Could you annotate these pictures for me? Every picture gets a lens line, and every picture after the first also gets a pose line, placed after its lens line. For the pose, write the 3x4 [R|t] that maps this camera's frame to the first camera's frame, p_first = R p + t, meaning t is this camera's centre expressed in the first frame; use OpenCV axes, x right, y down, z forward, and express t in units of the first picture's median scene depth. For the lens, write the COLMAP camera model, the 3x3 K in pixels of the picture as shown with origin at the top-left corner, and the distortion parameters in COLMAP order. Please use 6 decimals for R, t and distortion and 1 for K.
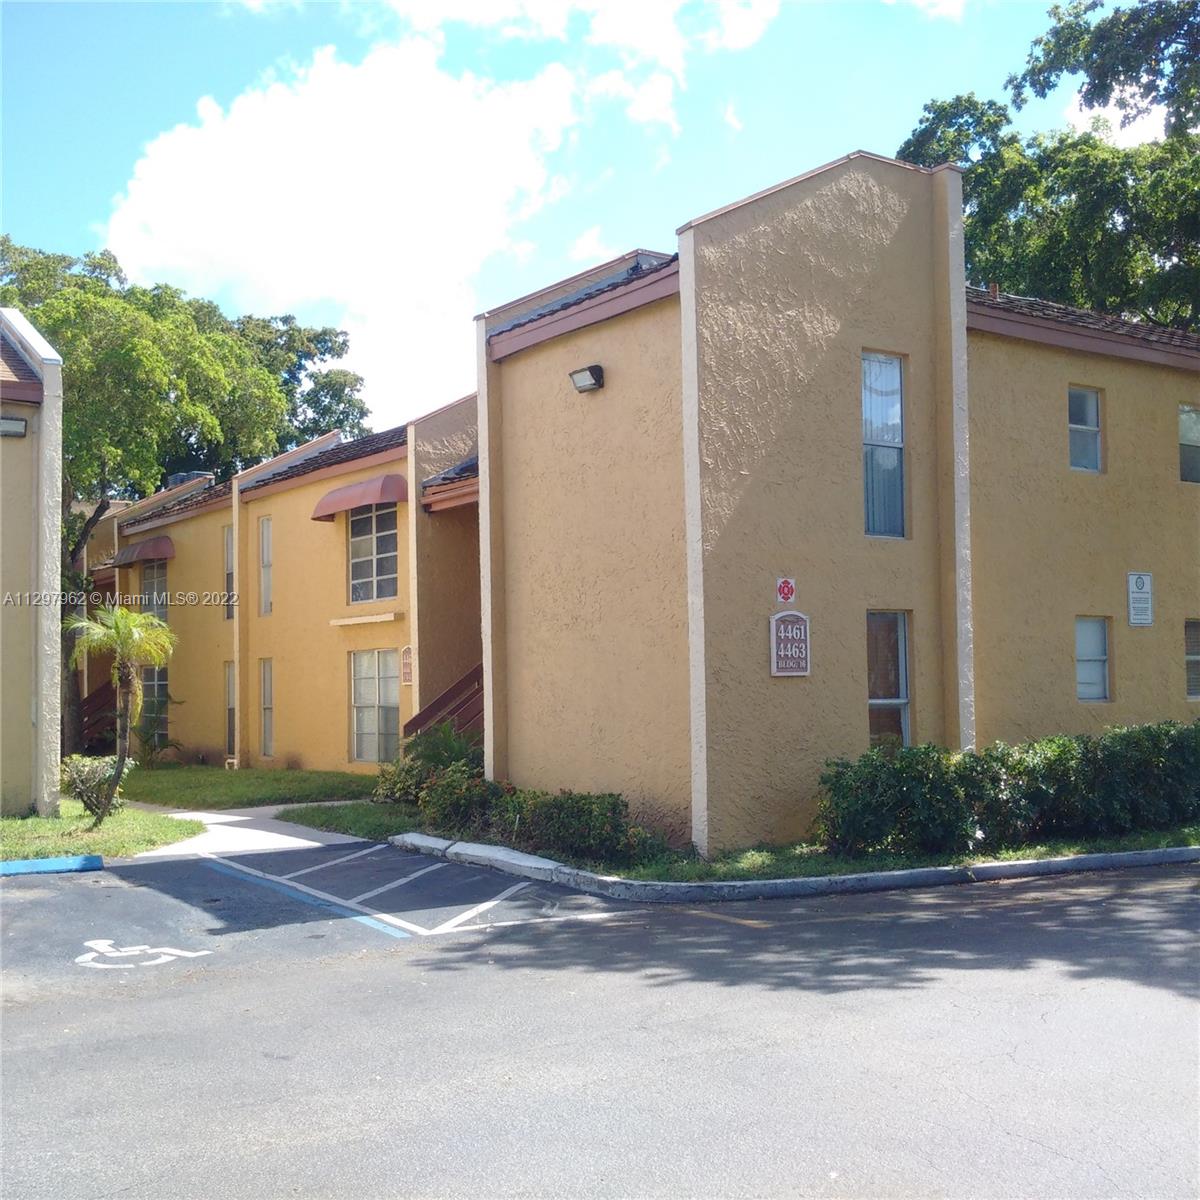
lens RADIAL K [[1467.3, 0, 600.0], [0, 1467.3, 600.0], [0, 0, 1]] dist [0.226817, -0.765383]
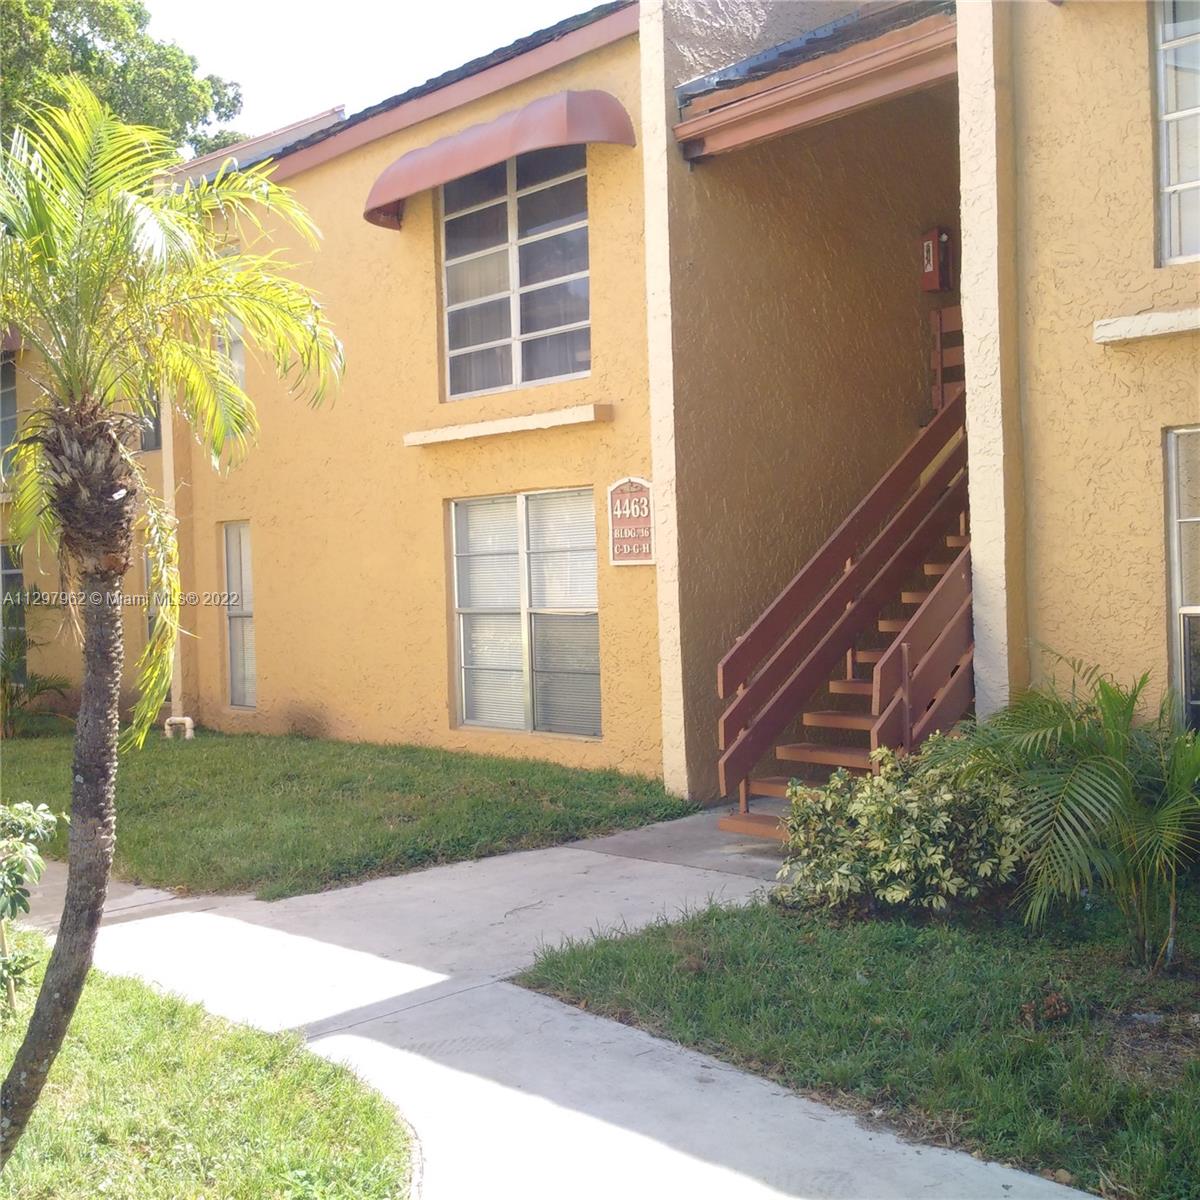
lens RADIAL K [[1477.2, 0, 598.4], [0, 1477.2, 584.4], [0, 0, 1]] dist [0.143530, -0.341790]
pose [[0.992870, -0.008333, 0.118914, -0.178376], [0.001150, 0.998177, 0.060340, 0.033558], [-0.119200, -0.059773, 0.991069, 0.516271]]
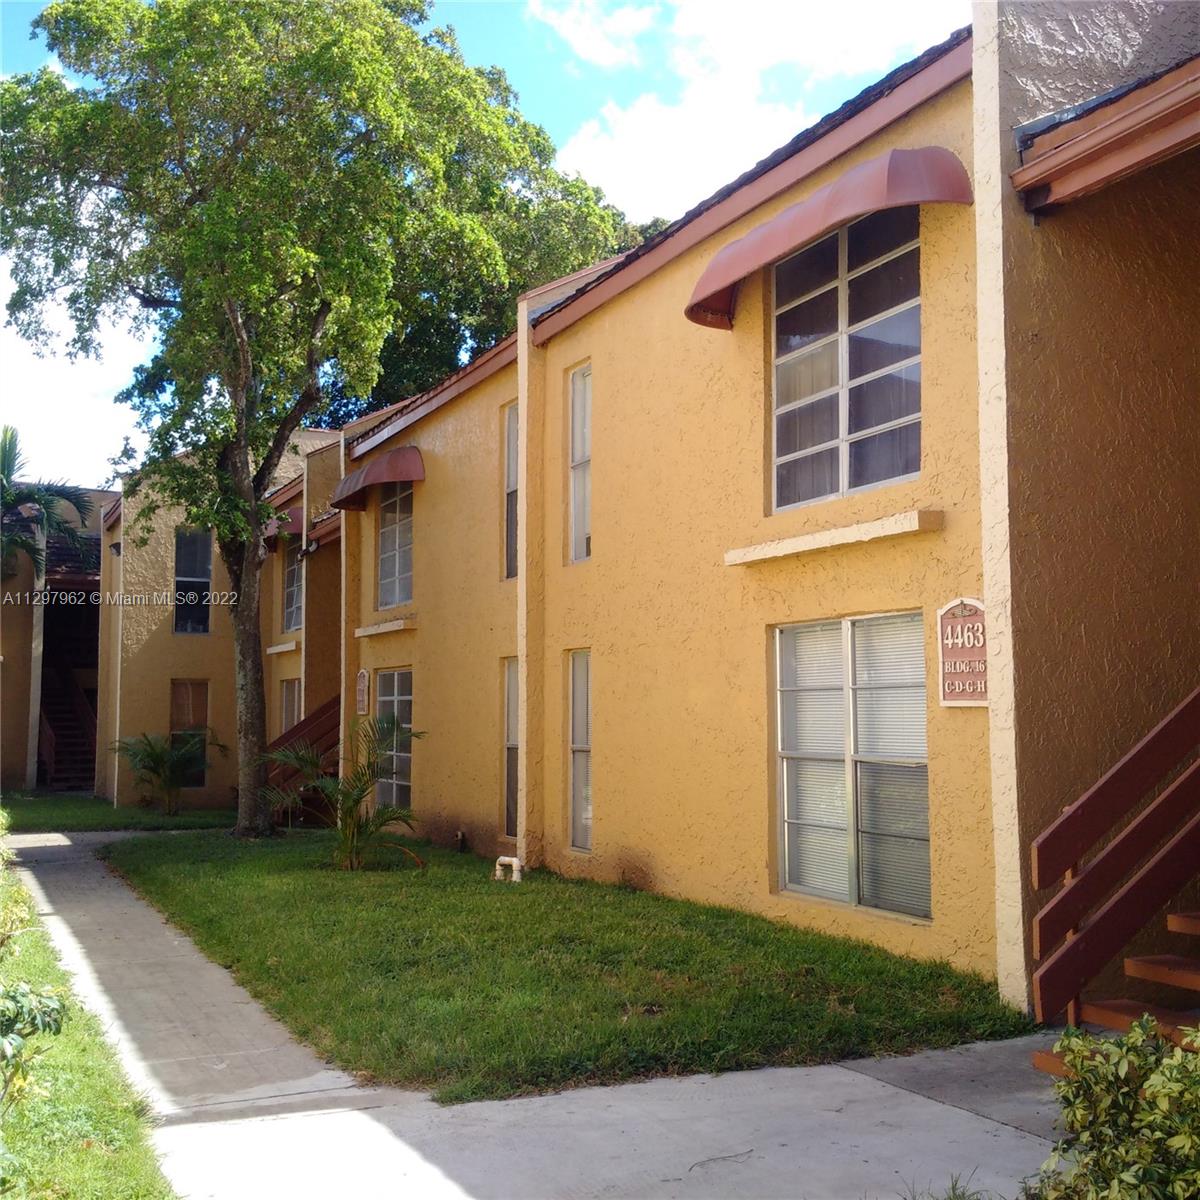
lens RADIAL K [[1477.2, 0, 598.4], [0, 1477.2, 584.4], [0, 0, 1]] dist [0.143530, -0.341790]
pose [[0.979580, 0.001695, -0.201047, -0.133471], [-0.007786, 0.999534, -0.029508, 0.036054], [0.200903, 0.030471, 0.979137, 0.578018]]
